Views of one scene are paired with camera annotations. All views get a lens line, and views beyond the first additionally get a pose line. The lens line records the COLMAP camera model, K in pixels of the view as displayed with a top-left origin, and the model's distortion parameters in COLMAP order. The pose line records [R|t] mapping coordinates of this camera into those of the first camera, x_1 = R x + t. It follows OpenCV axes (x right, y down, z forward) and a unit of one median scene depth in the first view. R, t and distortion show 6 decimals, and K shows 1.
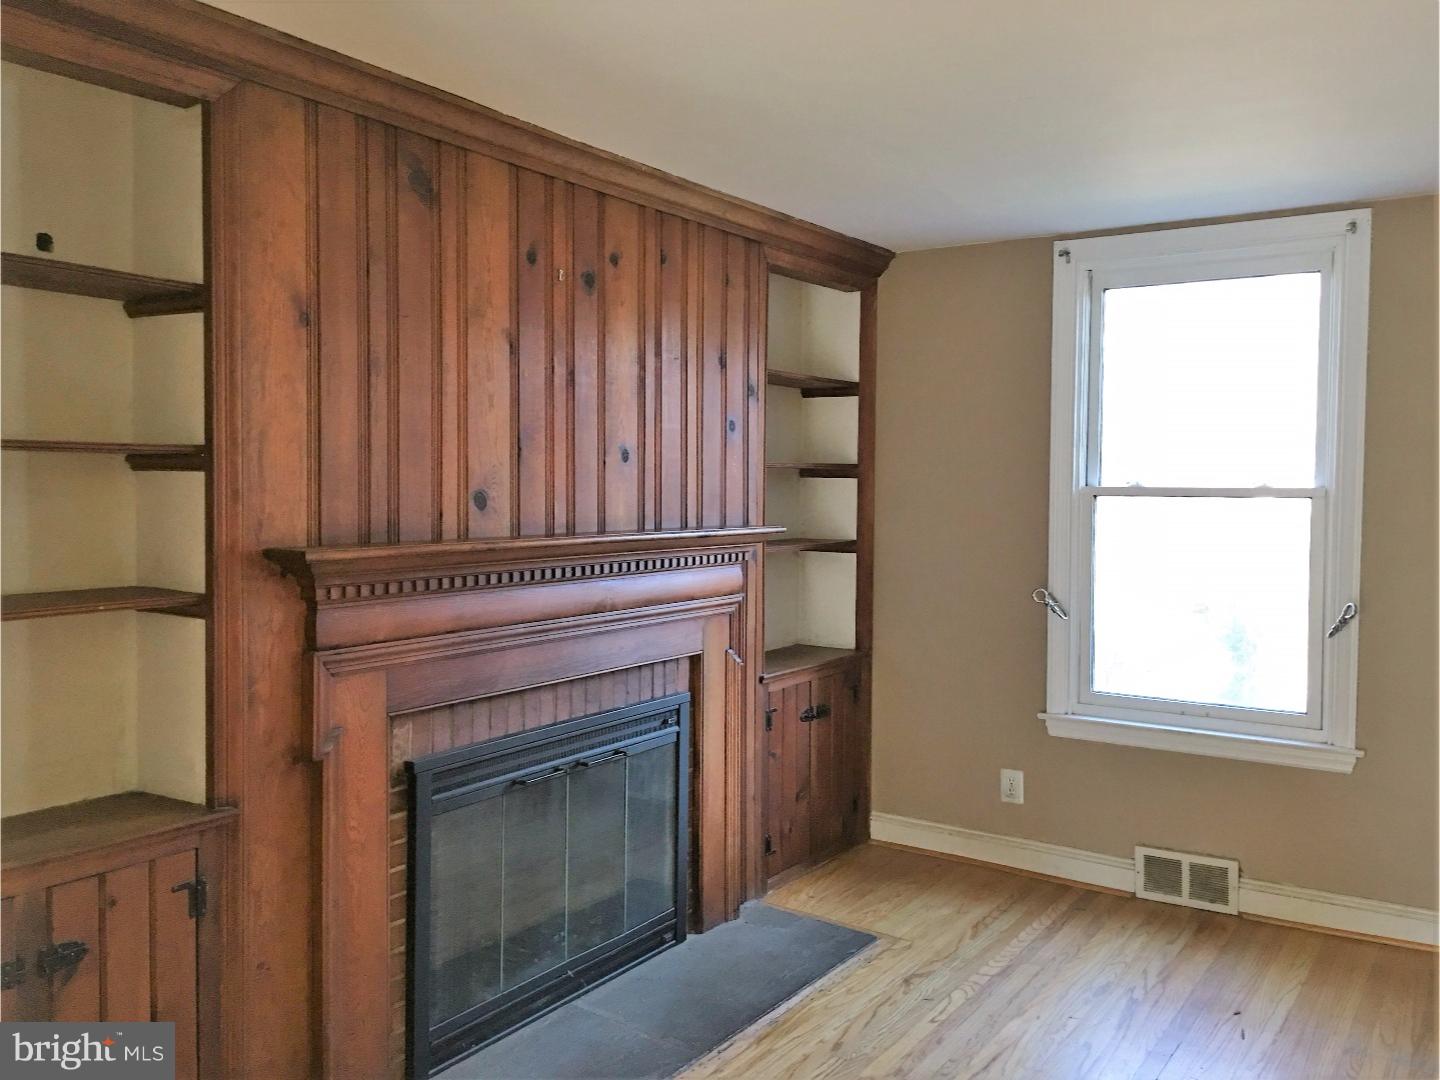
lens RADIAL K [[1286.9, 0, 722.8], [0, 1286.9, 523.6], [0, 0, 1]] dist [0.100782, -0.131302]
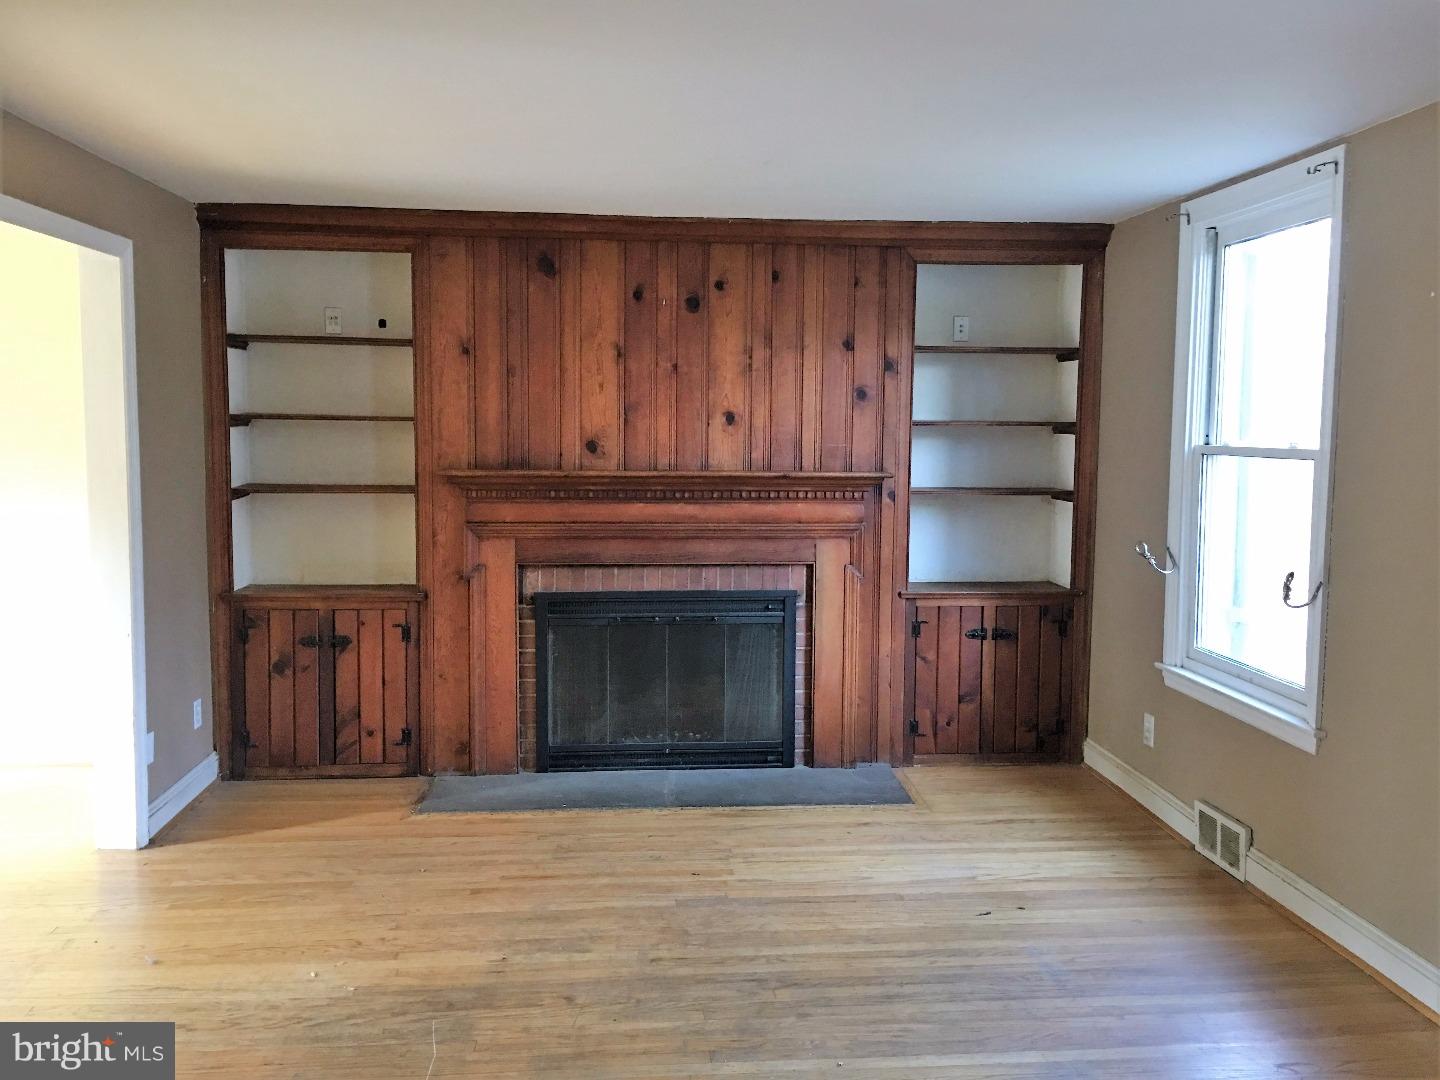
lens RADIAL K [[1359.8, 0, 716.8], [0, 1359.8, 524.5], [0, 0, 1]] dist [0.099487, -0.161183]
pose [[0.581368, 0.061480, -0.811315, 1.088733], [-0.031677, 0.998095, 0.052935, -0.012949], [0.813024, -0.005075, 0.582208, 0.084011]]
